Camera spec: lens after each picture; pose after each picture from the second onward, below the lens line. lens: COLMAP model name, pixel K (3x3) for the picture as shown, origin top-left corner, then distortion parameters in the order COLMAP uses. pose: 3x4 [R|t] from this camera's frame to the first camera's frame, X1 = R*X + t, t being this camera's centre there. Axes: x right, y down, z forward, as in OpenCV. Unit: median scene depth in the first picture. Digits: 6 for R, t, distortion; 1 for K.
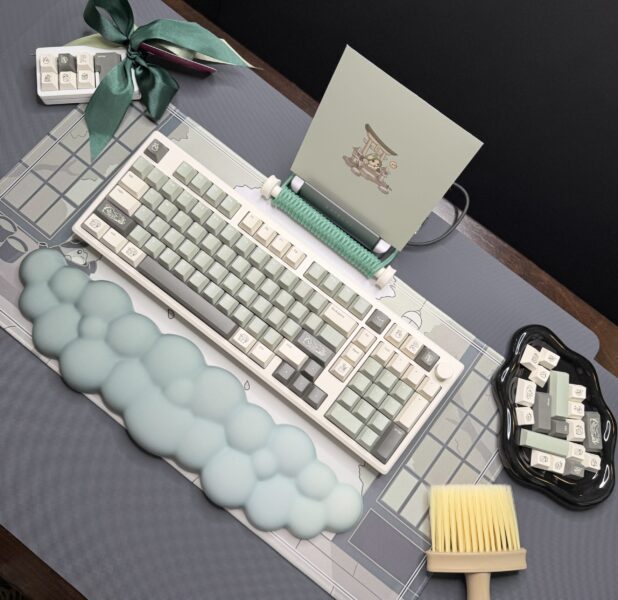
lens RADIAL K [[698.7, 0, 300.2], [0, 698.7, 323.2], [0, 0, 1]] dist [0.098088, 0.000000]
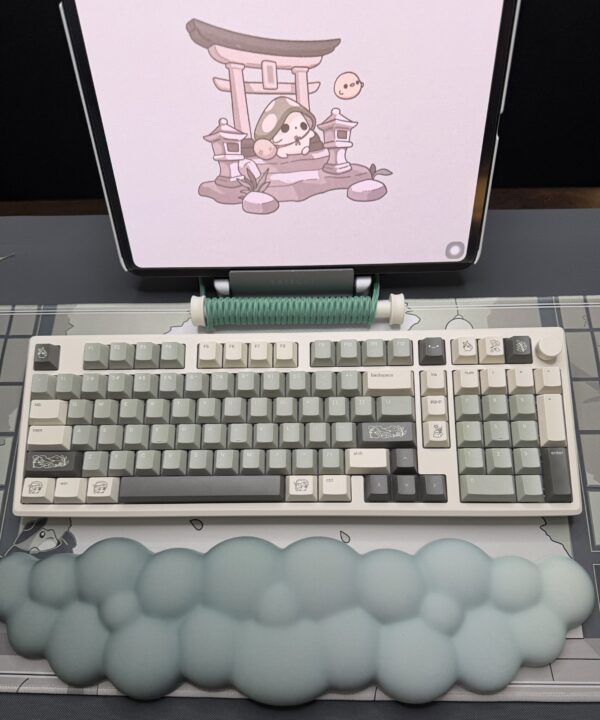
lens RADIAL K [[660.3, 0, 298.5], [0, 660.3, 403.8], [0, 0, 1]] dist [0.016907, 0.000000]
pose [[0.787463, -0.610983, 0.081252, -0.086563], [0.616077, 0.784241, -0.073590, 0.004531], [-0.018759, 0.108007, 0.993973, 0.331511]]
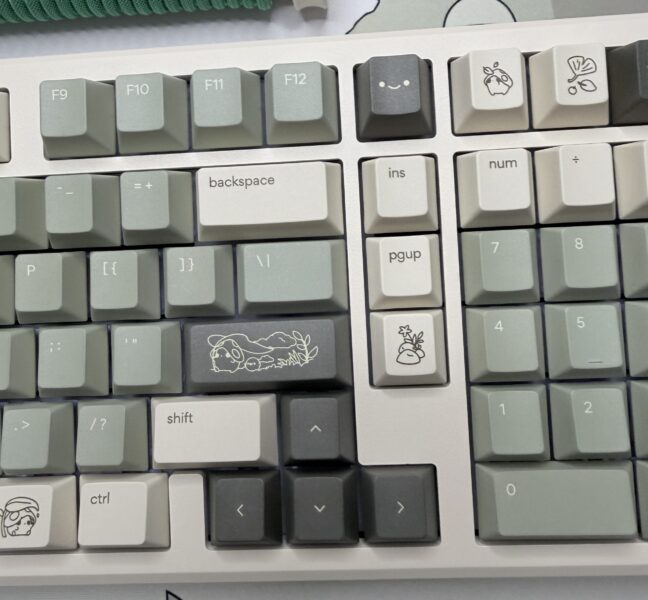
lens RADIAL K [[739.8, 0, 337.7], [0, 739.8, 281.5], [0, 0, 1]] dist [0.014292, 0.000000]
pose [[0.756170, -0.653579, -0.032283, 0.063847], [0.653297, 0.751174, 0.094550, 0.007701], [-0.037545, -0.092587, 0.994997, 0.743217]]
